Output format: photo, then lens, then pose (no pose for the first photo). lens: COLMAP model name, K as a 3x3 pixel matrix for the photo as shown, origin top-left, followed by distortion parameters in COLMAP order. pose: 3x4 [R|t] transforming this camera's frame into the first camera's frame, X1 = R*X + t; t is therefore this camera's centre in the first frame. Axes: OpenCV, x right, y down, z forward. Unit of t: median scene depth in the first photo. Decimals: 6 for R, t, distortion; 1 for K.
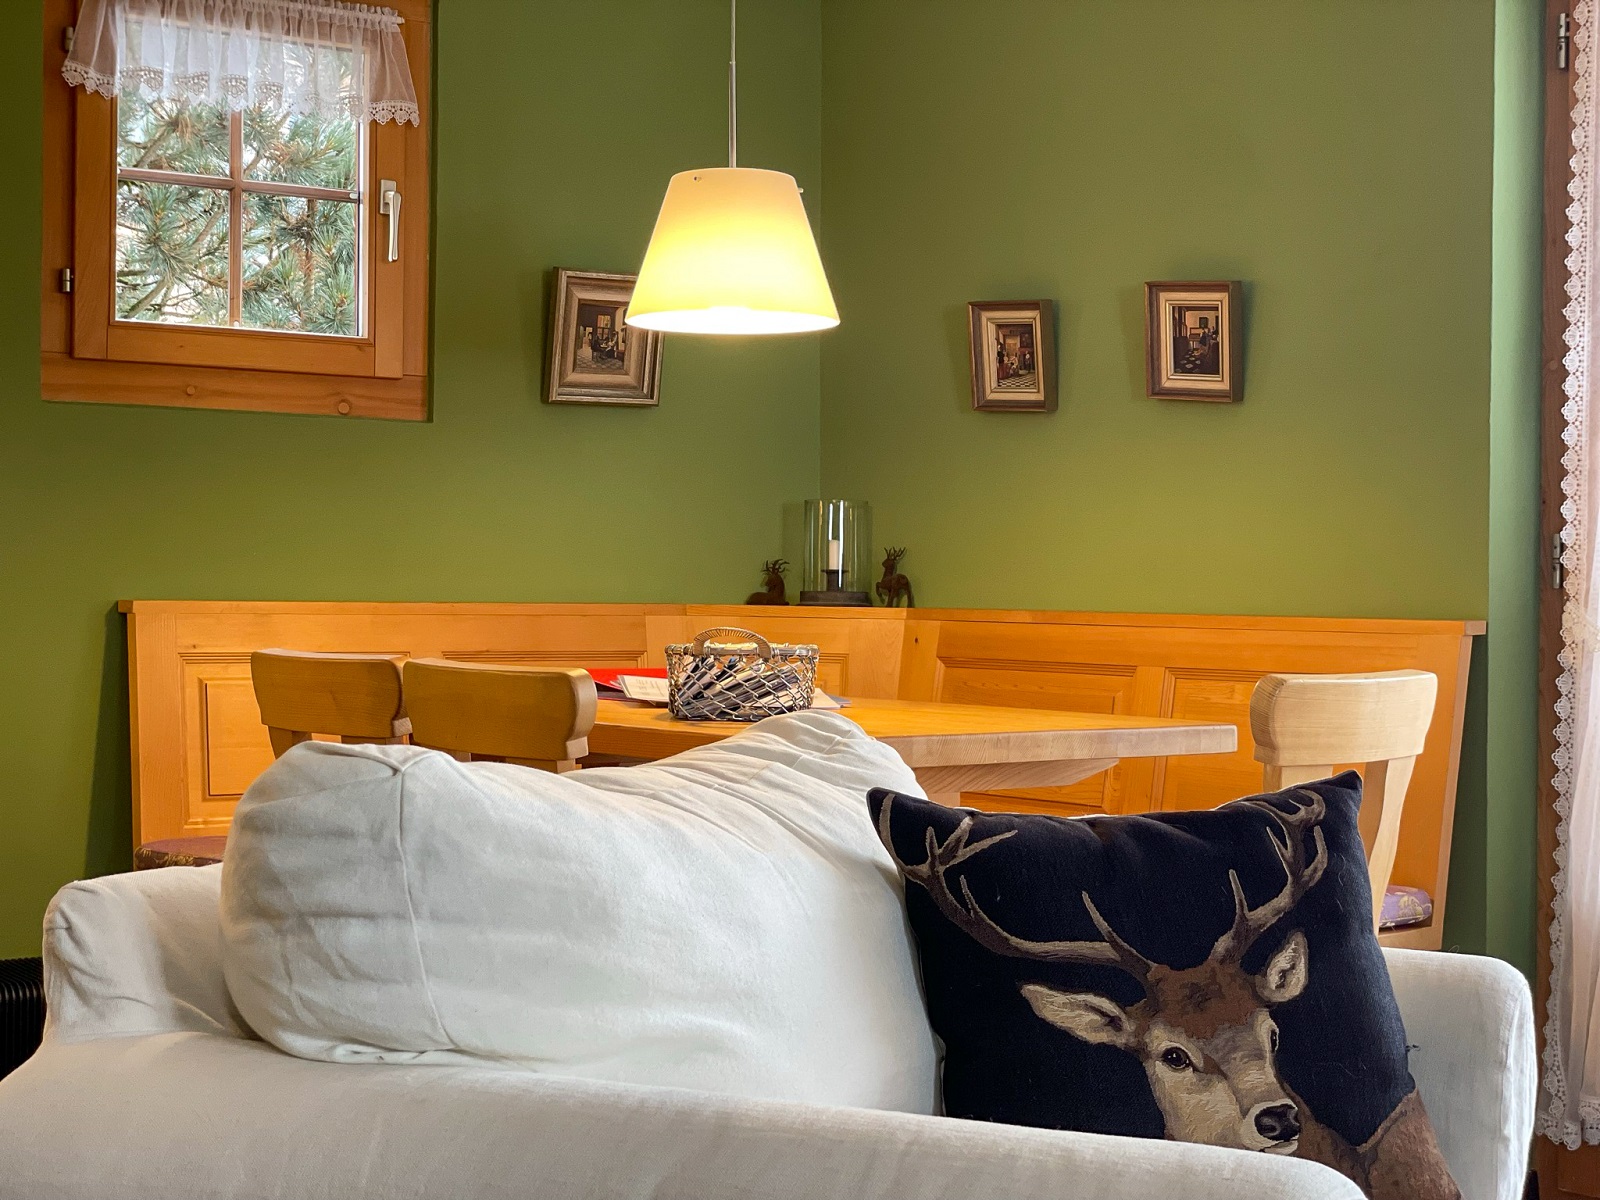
lens RADIAL K [[2426.7, 0, 795.4], [0, 2426.7, 564.8], [0, 0, 1]] dist [0.107123, -0.100441]
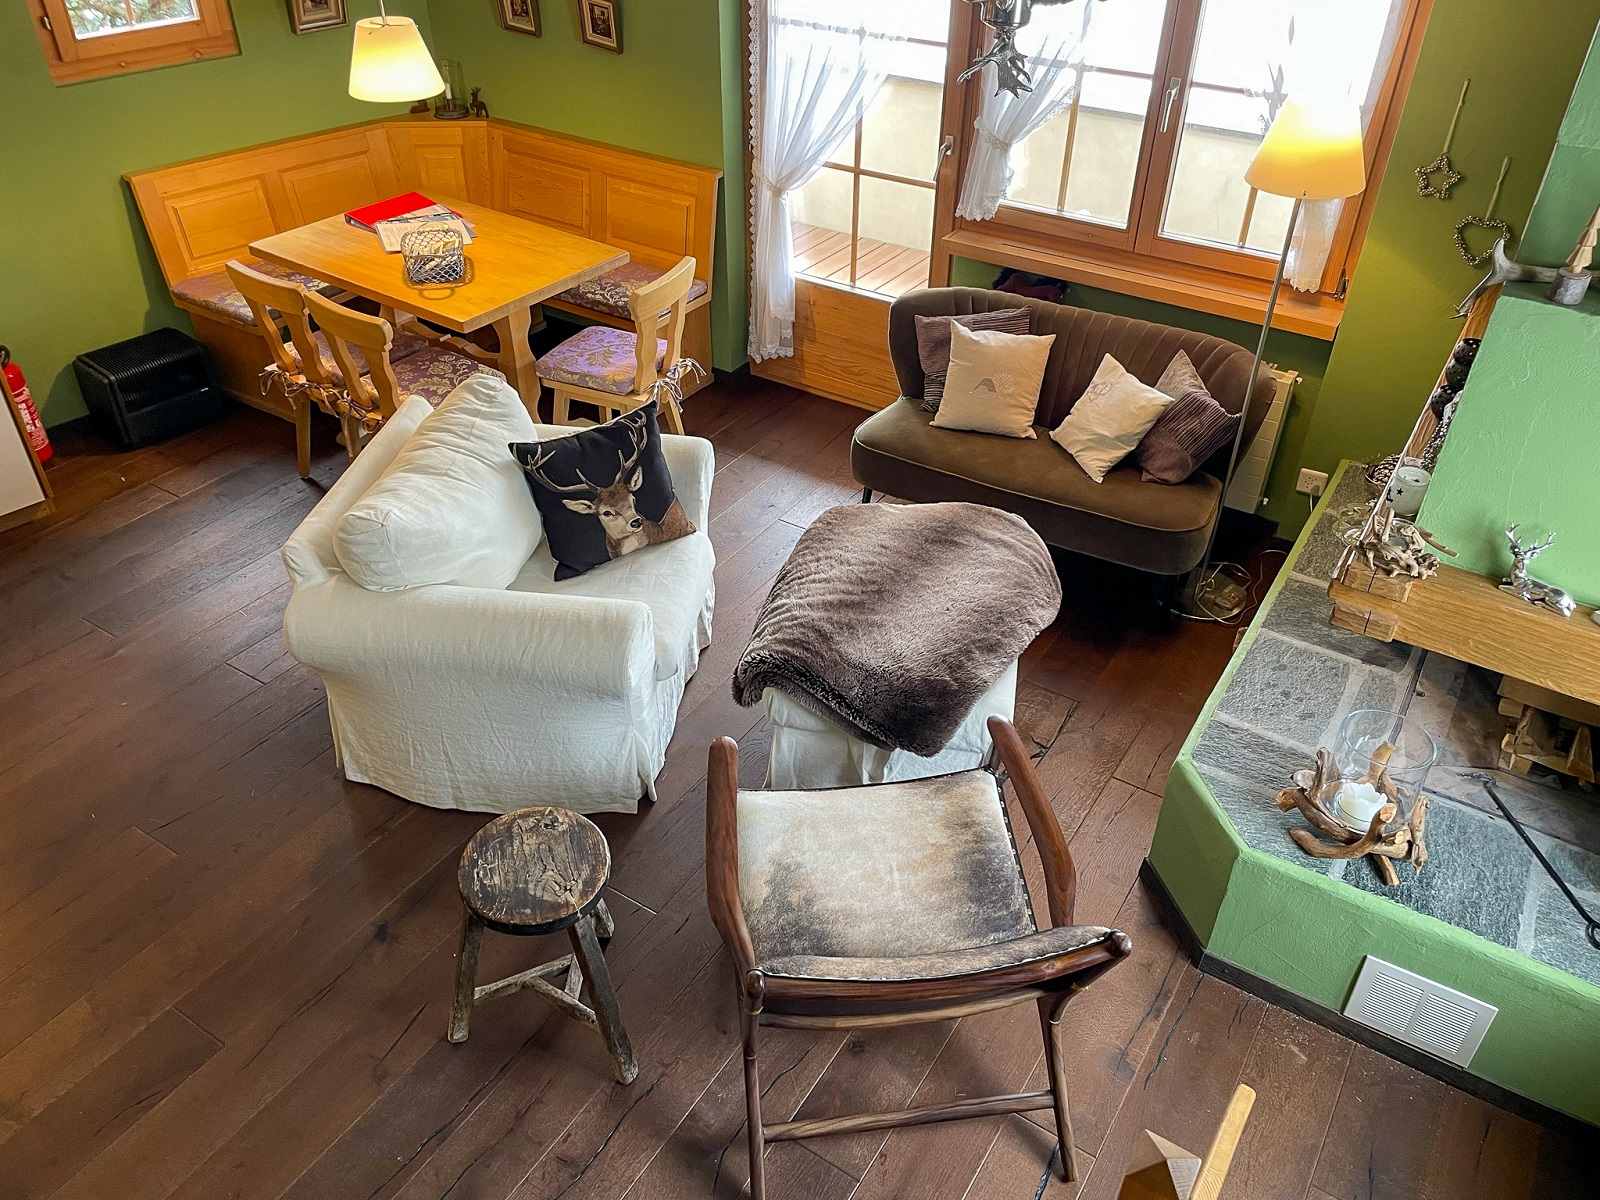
lens RADIAL K [[1221.7, 0, 804.8], [0, 1221.7, 611.9], [0, 0, 1]] dist [0.093423, -0.119722]
pose [[0.963046, -0.163214, 0.214250, 0.012159], [-0.002047, 0.791017, 0.611791, -0.402767], [-0.269328, -0.589622, 0.761452, -0.280425]]
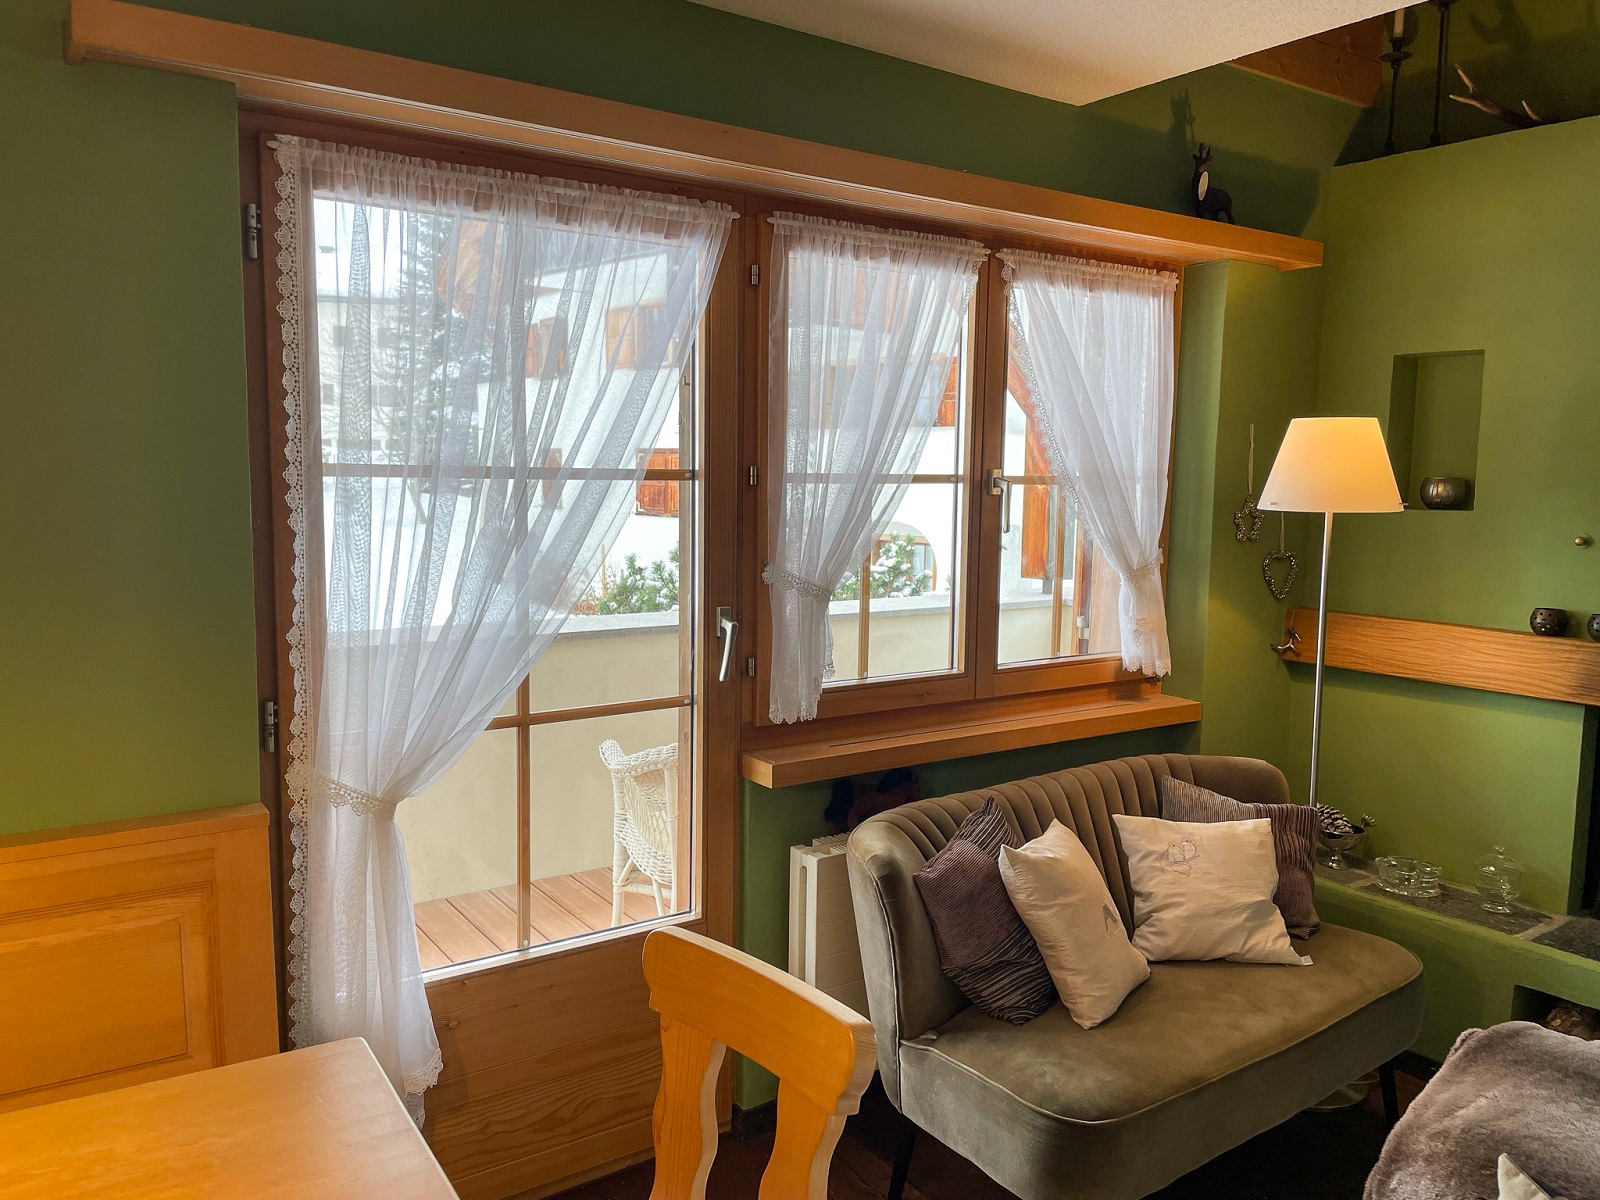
lens RADIAL K [[1213.1, 0, 803.0], [0, 1213.1, 592.7], [0, 0, 1]] dist [0.104809, -0.139143]
pose [[0.118235, -0.110919, 0.986771, -0.192389], [-0.024144, 0.993127, 0.114526, -0.129695], [-0.992692, -0.037365, 0.114745, 0.717599]]
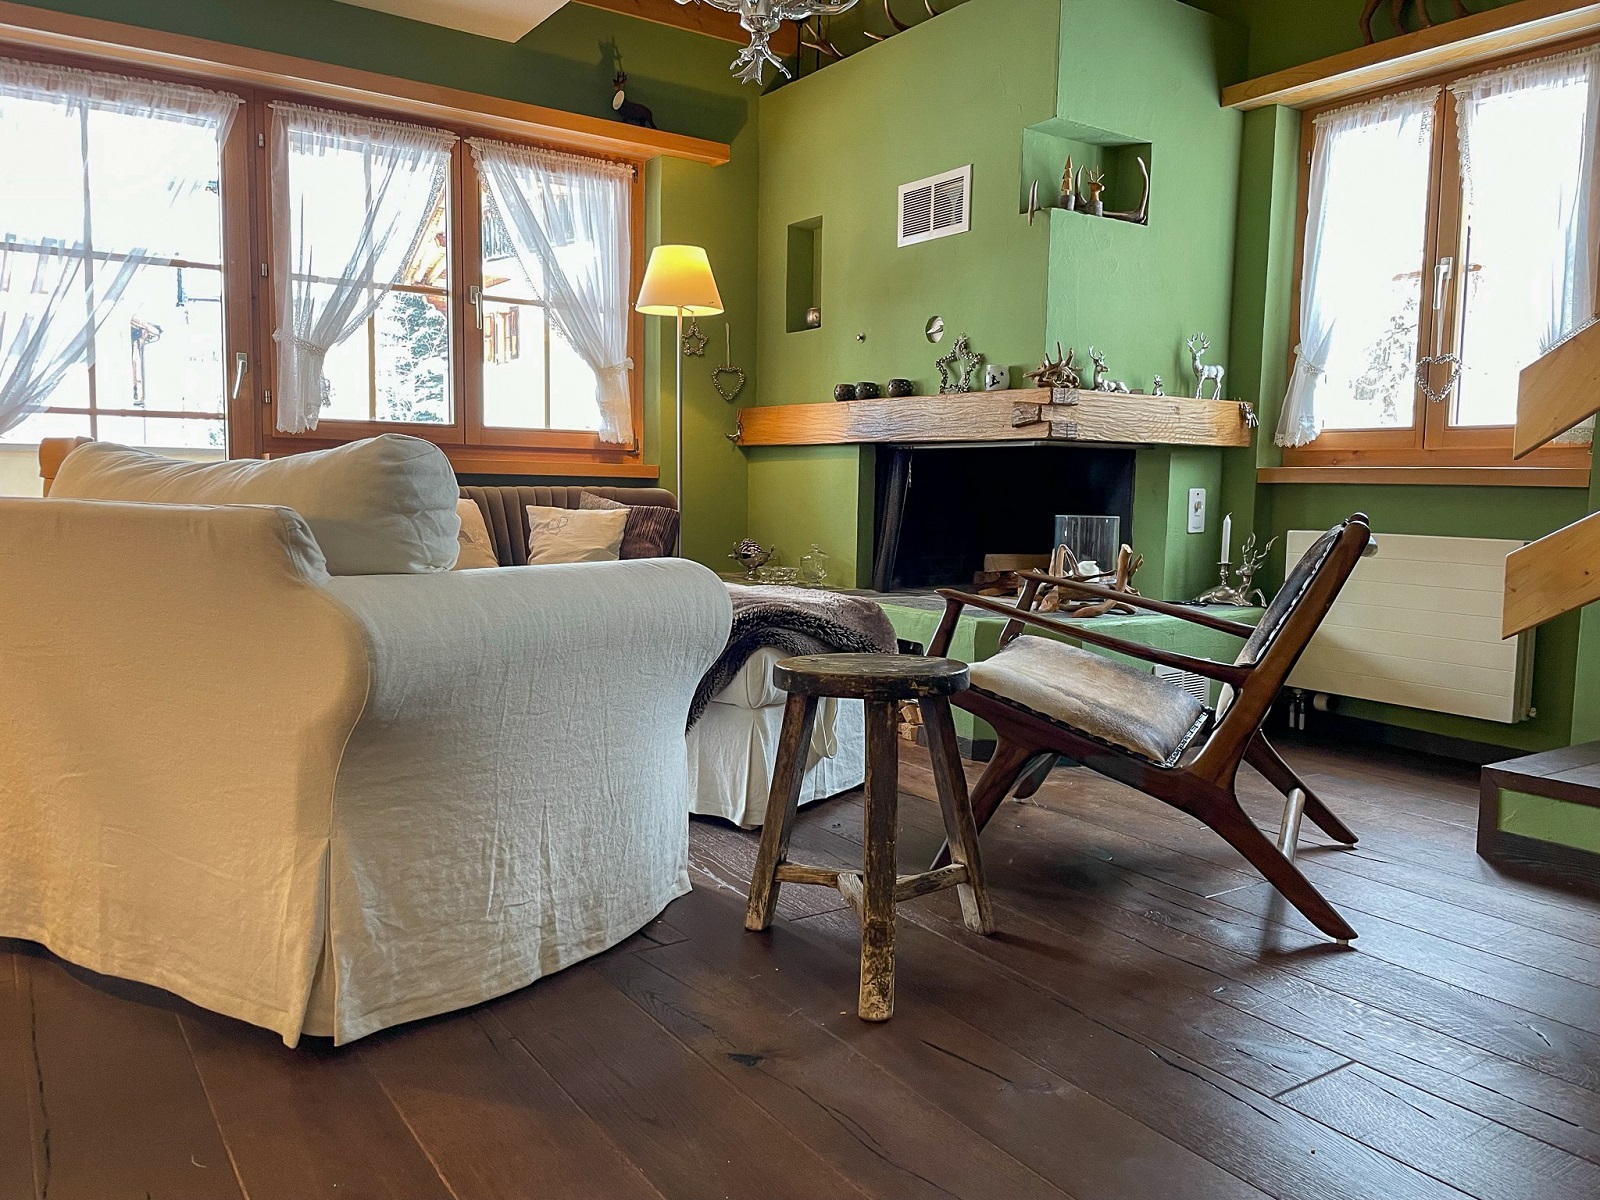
lens RADIAL K [[1209.5, 0, 807.7], [0, 1209.5, 597.2], [0, 0, 1]] dist [0.082880, -0.106015]
pose [[0.126798, -0.102757, 0.986592, -0.536665], [-0.025372, 0.993958, 0.106785, 0.040046], [-0.991604, -0.038572, 0.123425, 0.215916]]
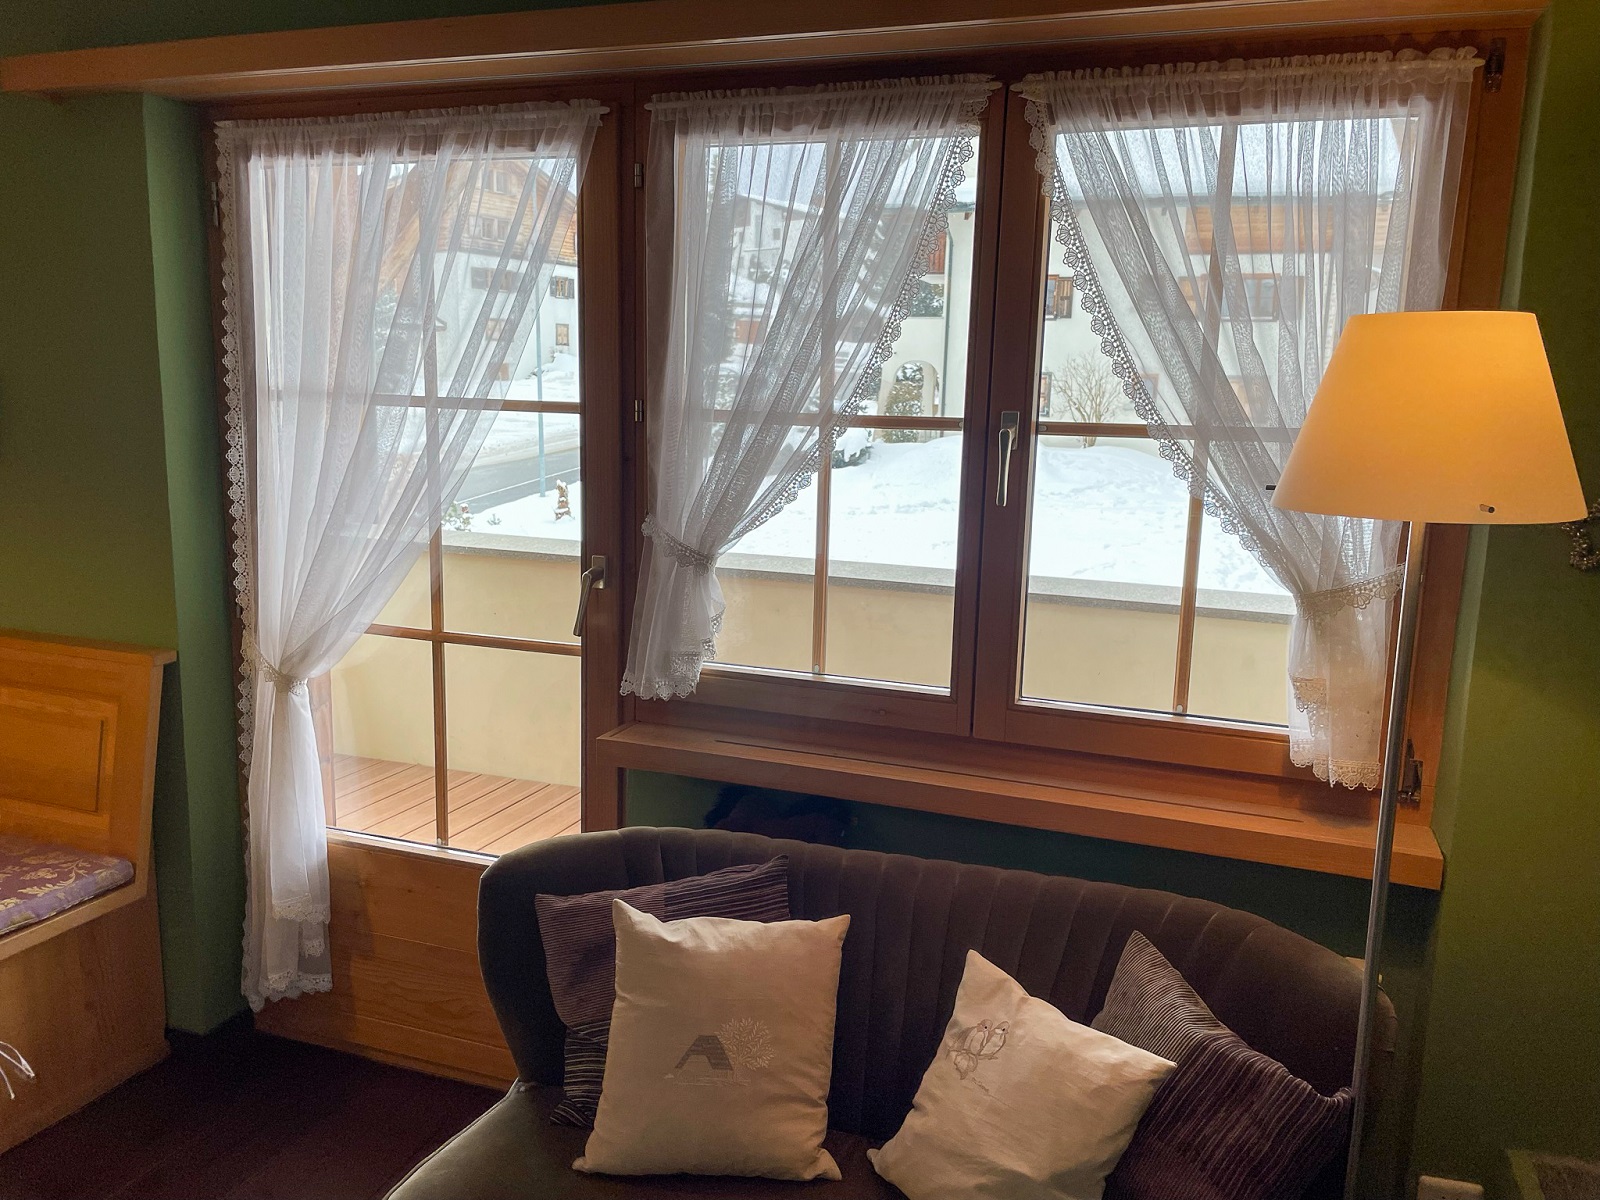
lens RADIAL K [[1209.5, 0, 807.7], [0, 1209.5, 597.2], [0, 0, 1]] dist [0.082880, -0.106015]
pose [[0.877593, -0.071804, 0.473998, 0.269228], [-0.021654, 0.981773, 0.188817, -0.140857], [-0.478917, -0.175969, 0.860043, 0.257996]]
